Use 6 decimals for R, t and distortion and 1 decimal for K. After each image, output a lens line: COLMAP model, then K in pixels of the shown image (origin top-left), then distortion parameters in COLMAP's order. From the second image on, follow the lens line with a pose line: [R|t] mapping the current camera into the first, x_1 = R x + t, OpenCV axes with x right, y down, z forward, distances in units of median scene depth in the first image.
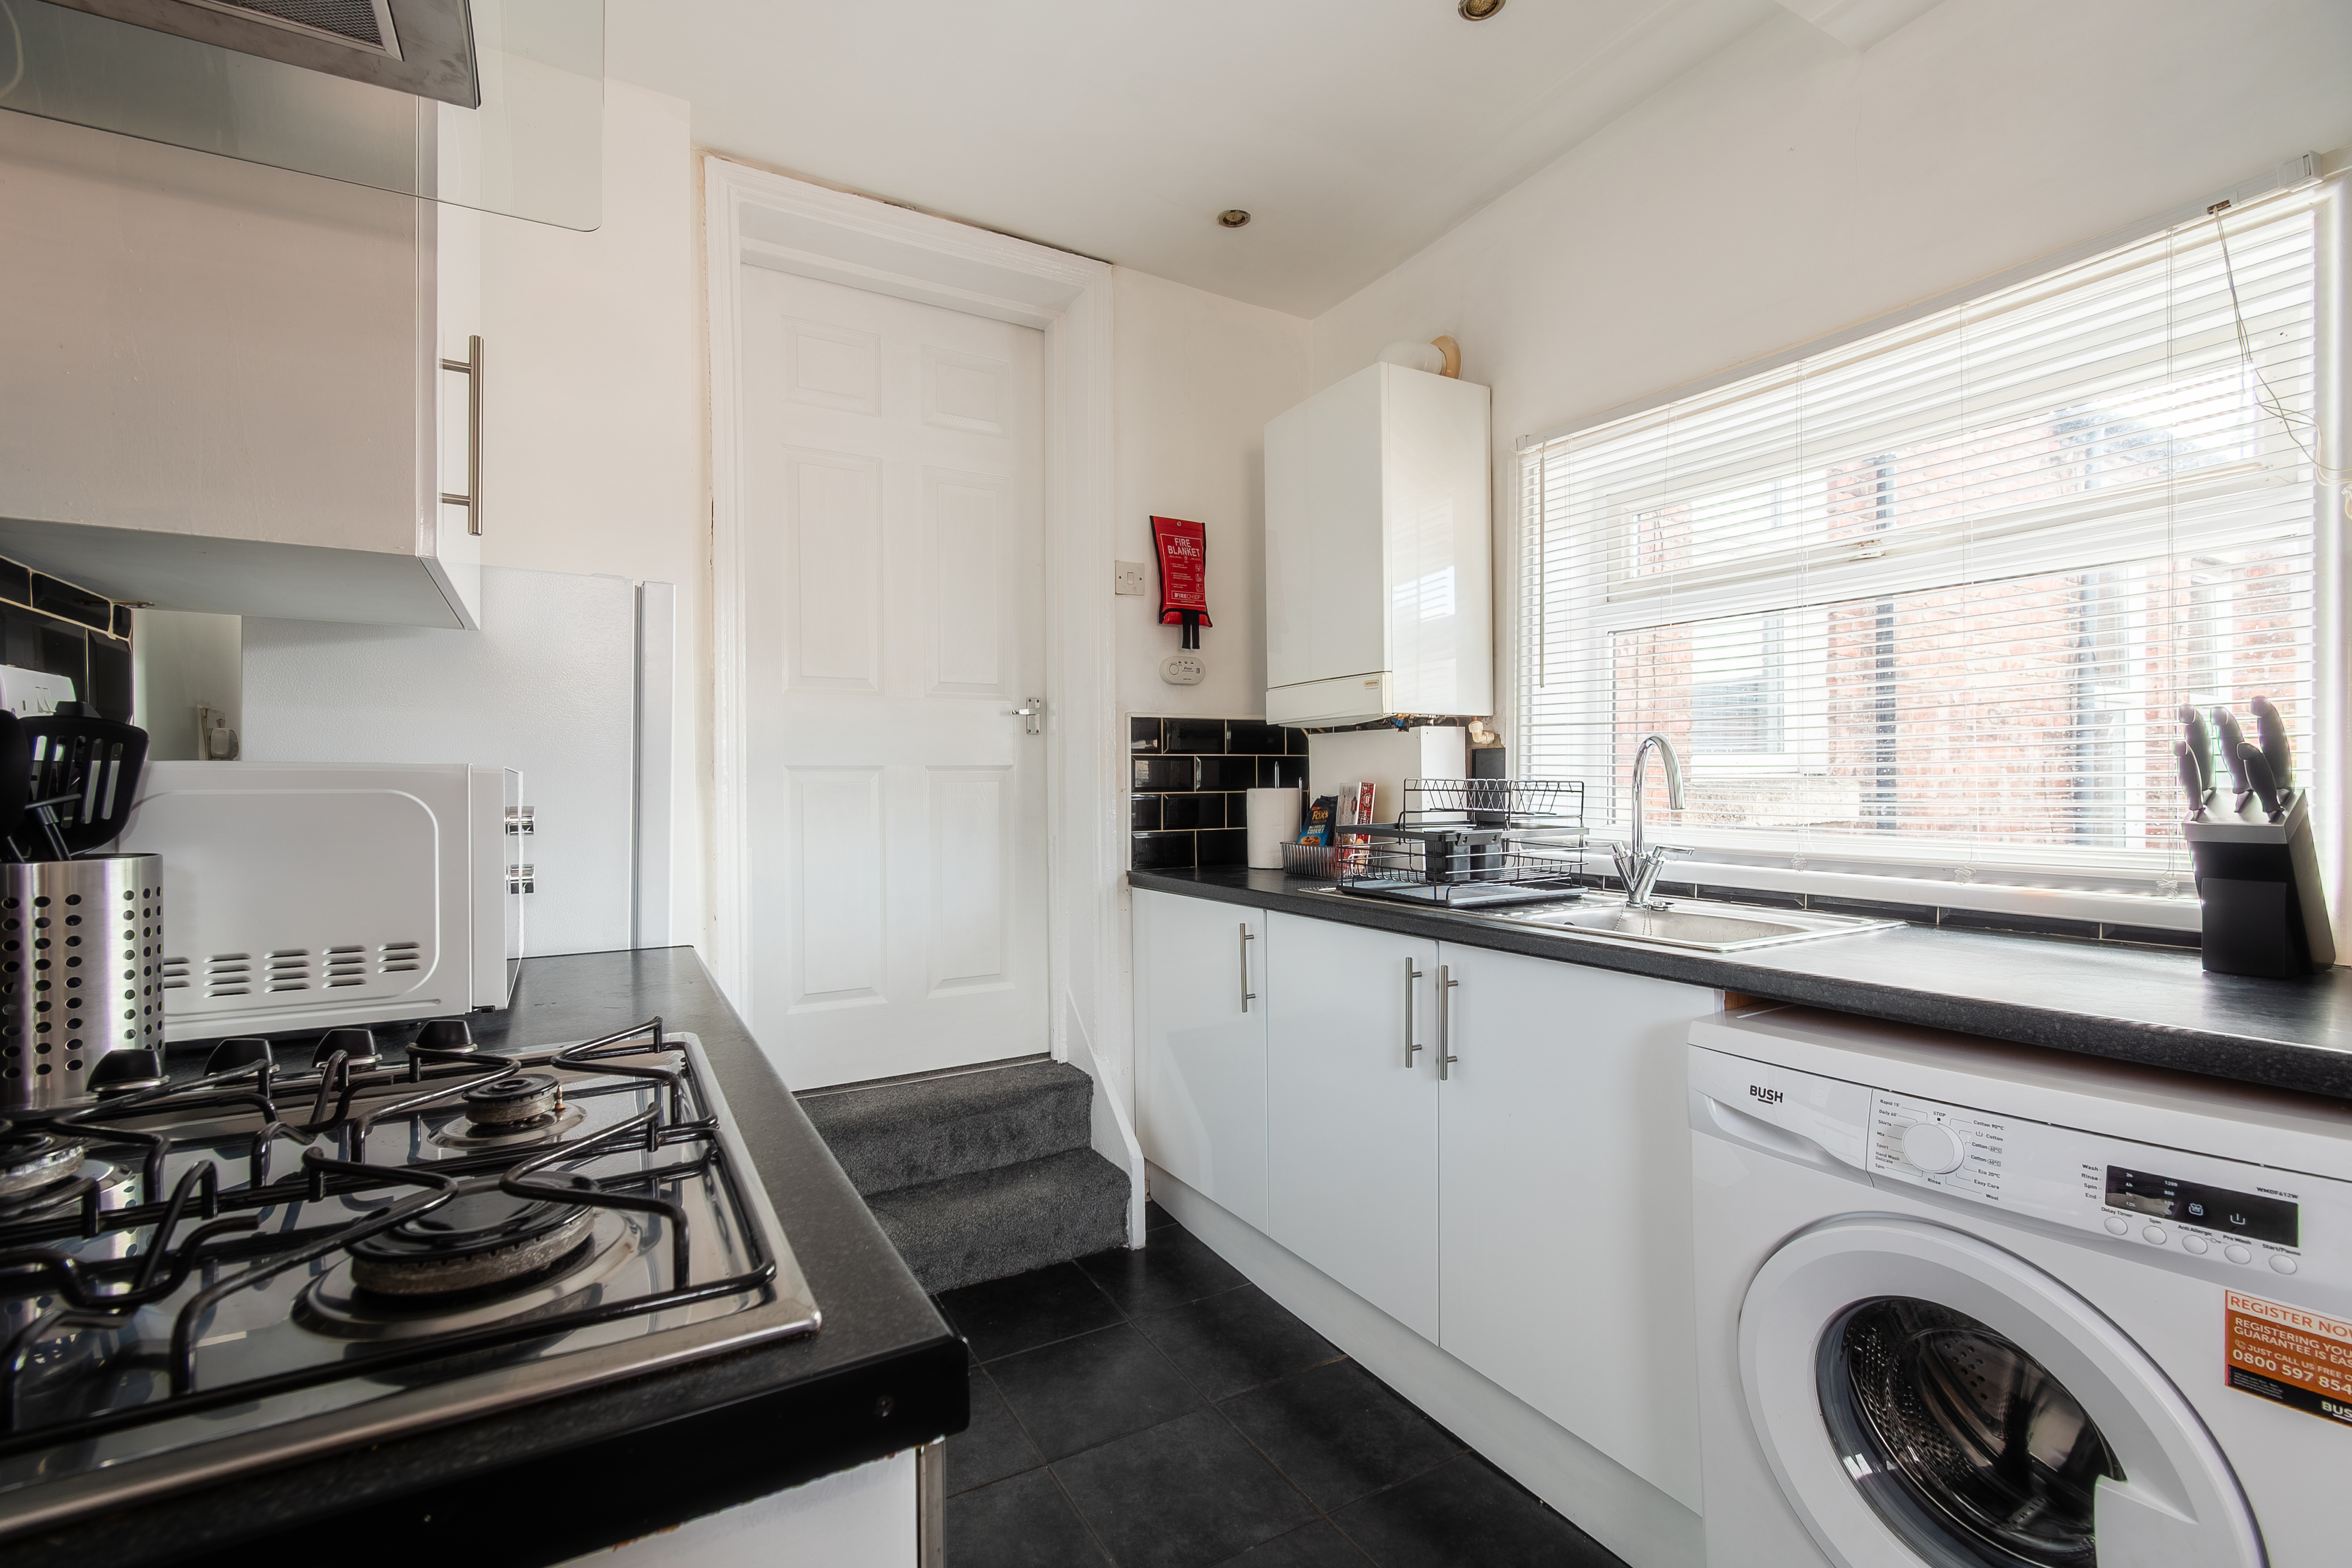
lens RADIAL K [[1037.0, 0, 1171.7], [0, 1037.0, 792.9], [0, 0, 1]] dist [0.004820, 0.000299]
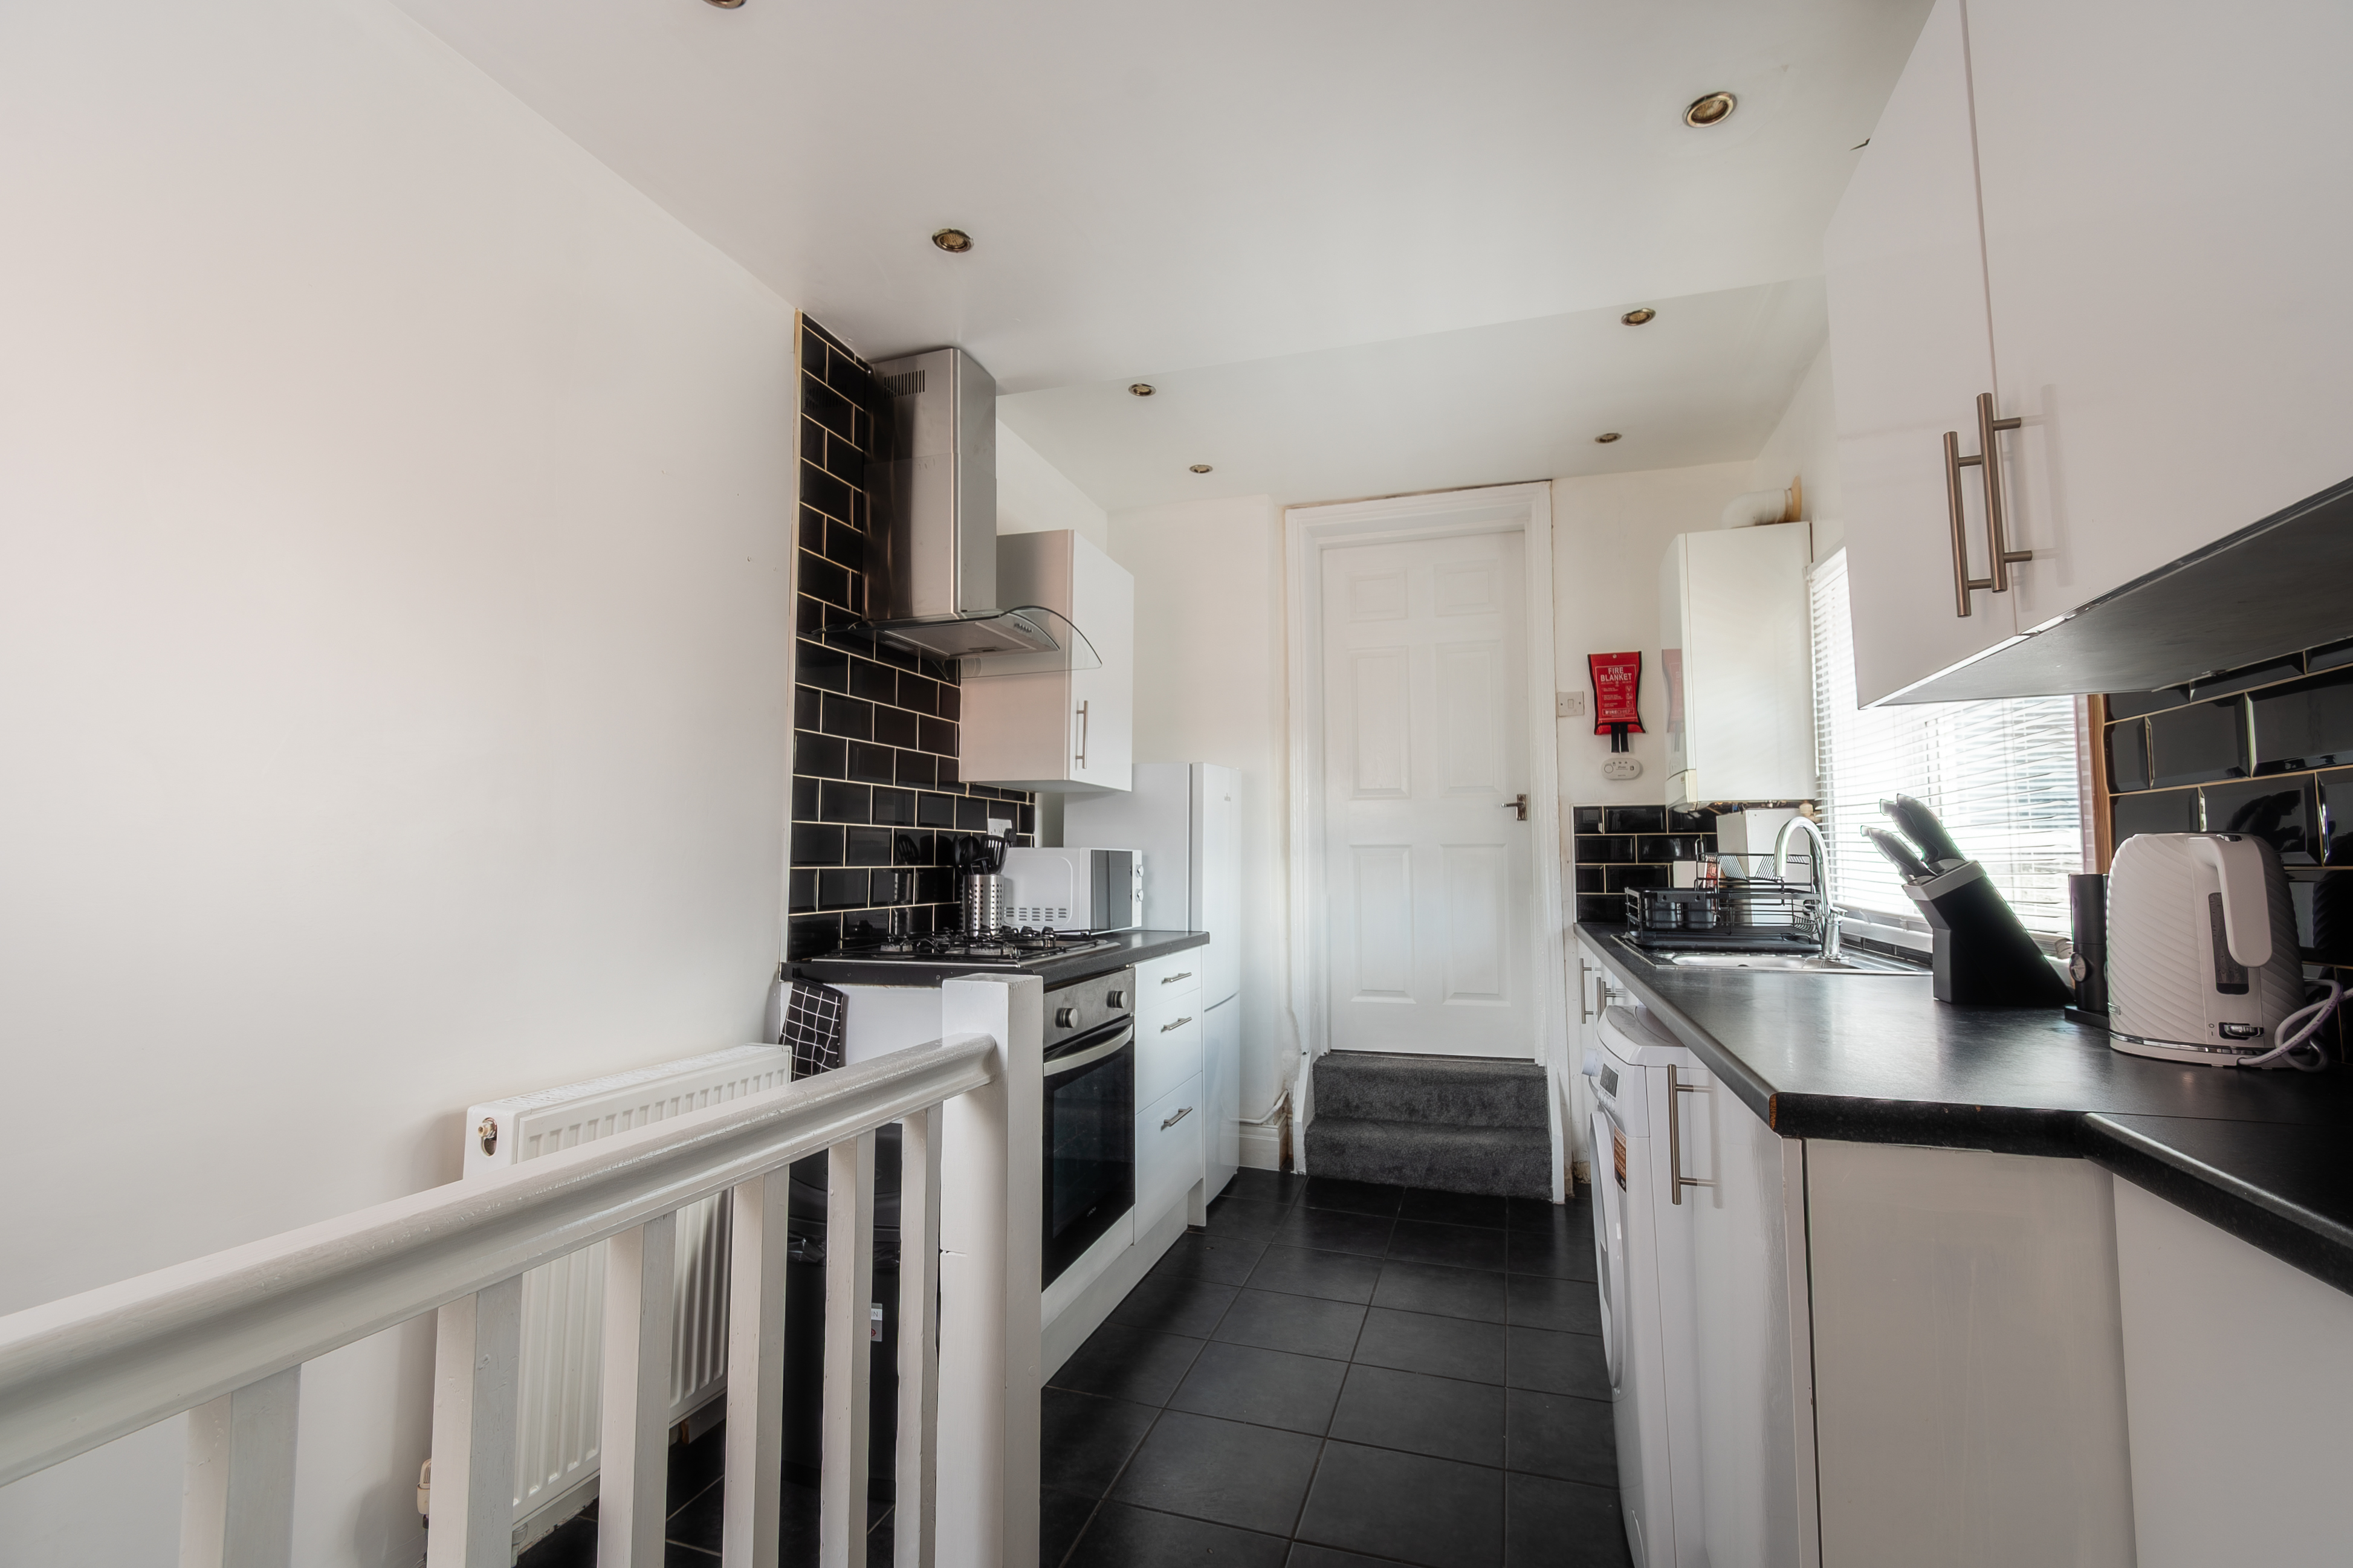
lens RADIAL K [[1037.3, 0, 1172.2], [0, 1037.3, 792.9], [0, 0, 1]] dist [0.004820, 0.000299]
pose [[0.677649, -0.042525, -0.734155, 0.609427], [-0.010068, 0.997697, -0.067084, 0.003798], [0.735317, 0.052851, 0.675660, -0.290025]]
